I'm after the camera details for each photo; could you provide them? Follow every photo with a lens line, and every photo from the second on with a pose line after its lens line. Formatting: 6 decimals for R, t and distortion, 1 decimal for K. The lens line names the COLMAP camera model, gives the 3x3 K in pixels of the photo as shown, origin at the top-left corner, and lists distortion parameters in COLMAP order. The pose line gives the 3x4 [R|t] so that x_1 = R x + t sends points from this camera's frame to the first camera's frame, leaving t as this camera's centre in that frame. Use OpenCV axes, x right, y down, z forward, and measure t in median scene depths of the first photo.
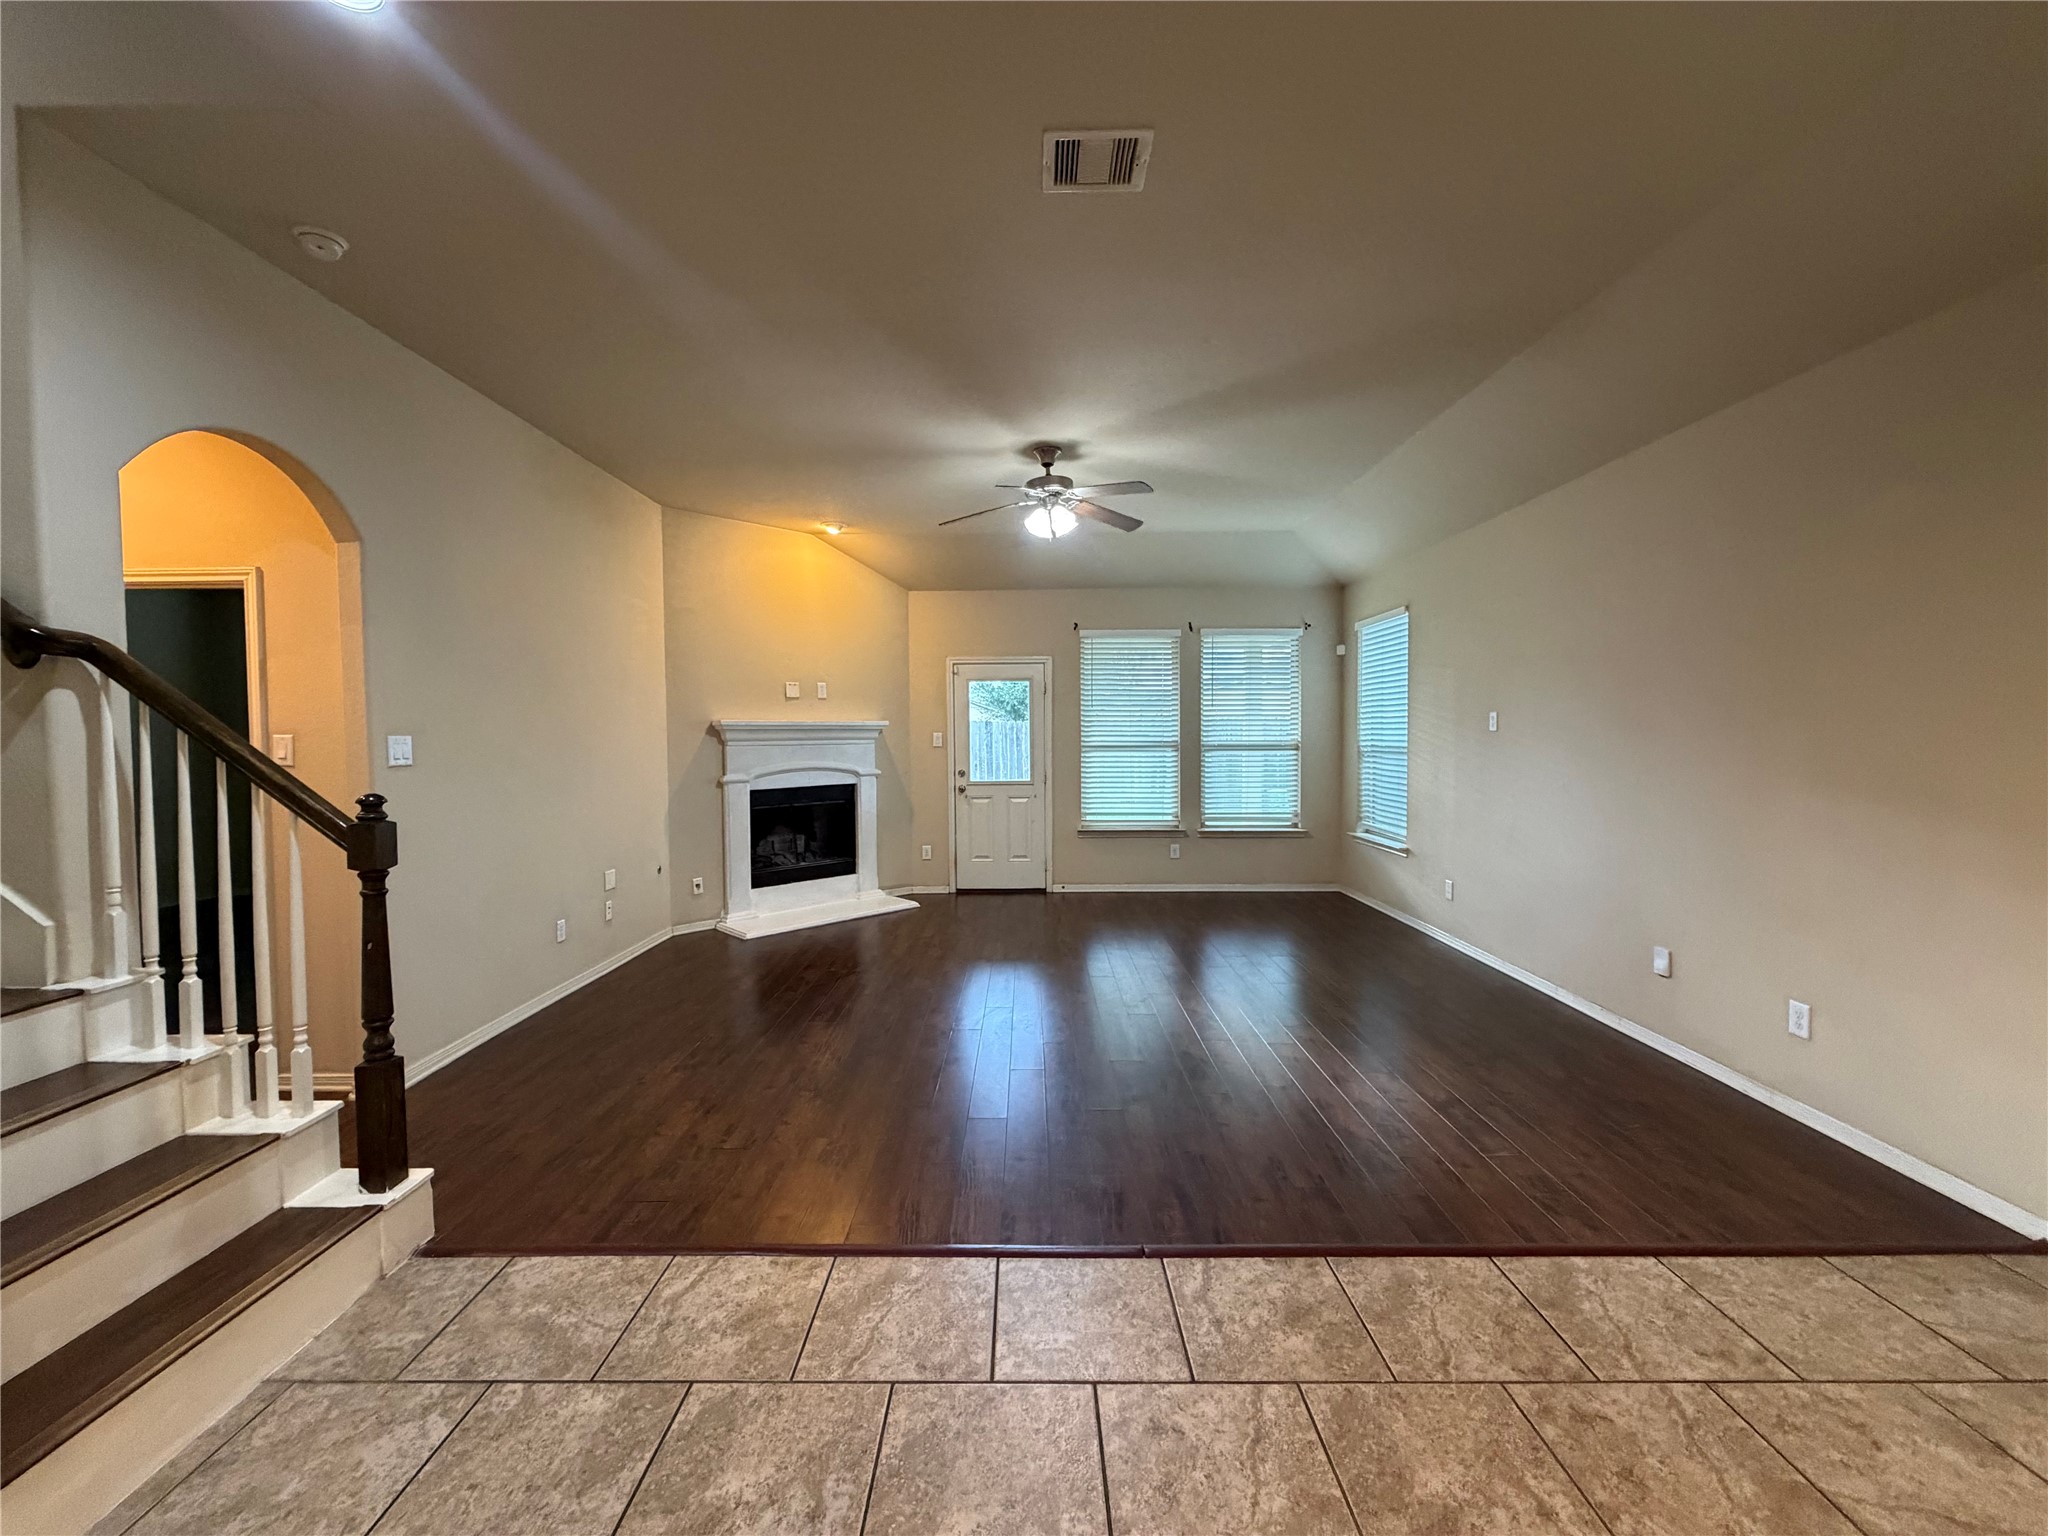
lens RADIAL K [[816.6, 0, 1016.1], [0, 816.6, 768.8], [0, 0, 1]] dist [-0.000021, 0.000423]
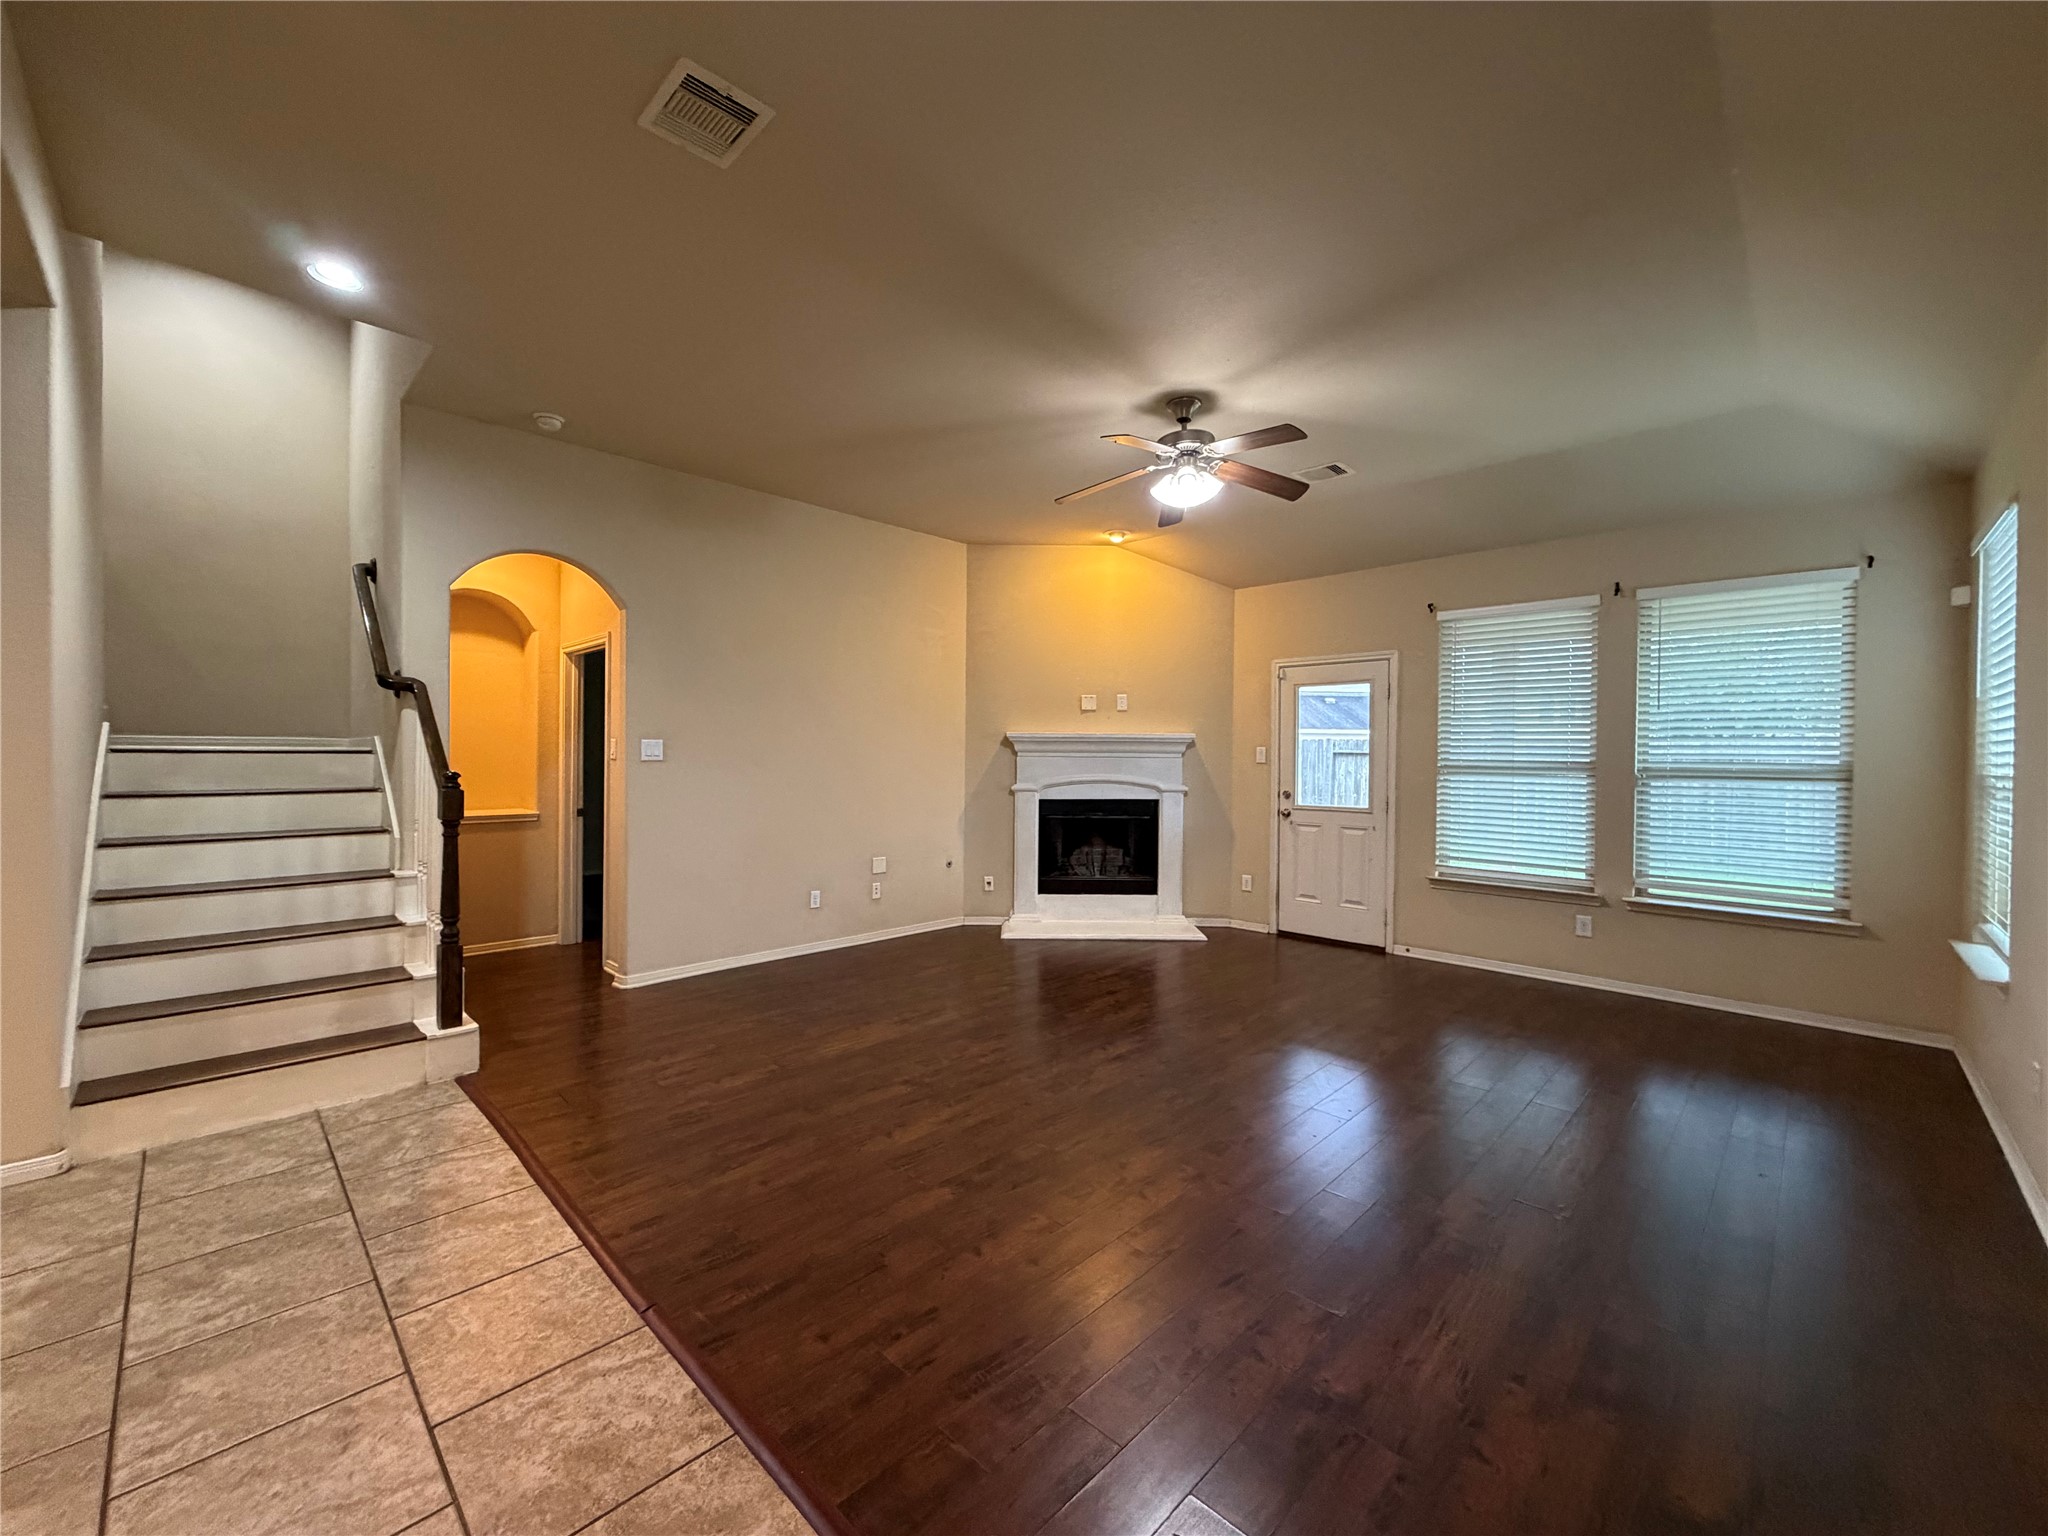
lens RADIAL K [[816.6, 0, 1013.9], [0, 816.6, 763.8], [0, 0, 1]] dist [-0.000021, 0.000423]
pose [[0.717780, 0.019309, -0.696002, 0.524167], [-0.042300, 0.998978, -0.015909, -0.001765], [0.694983, 0.040860, 0.717864, 0.307699]]
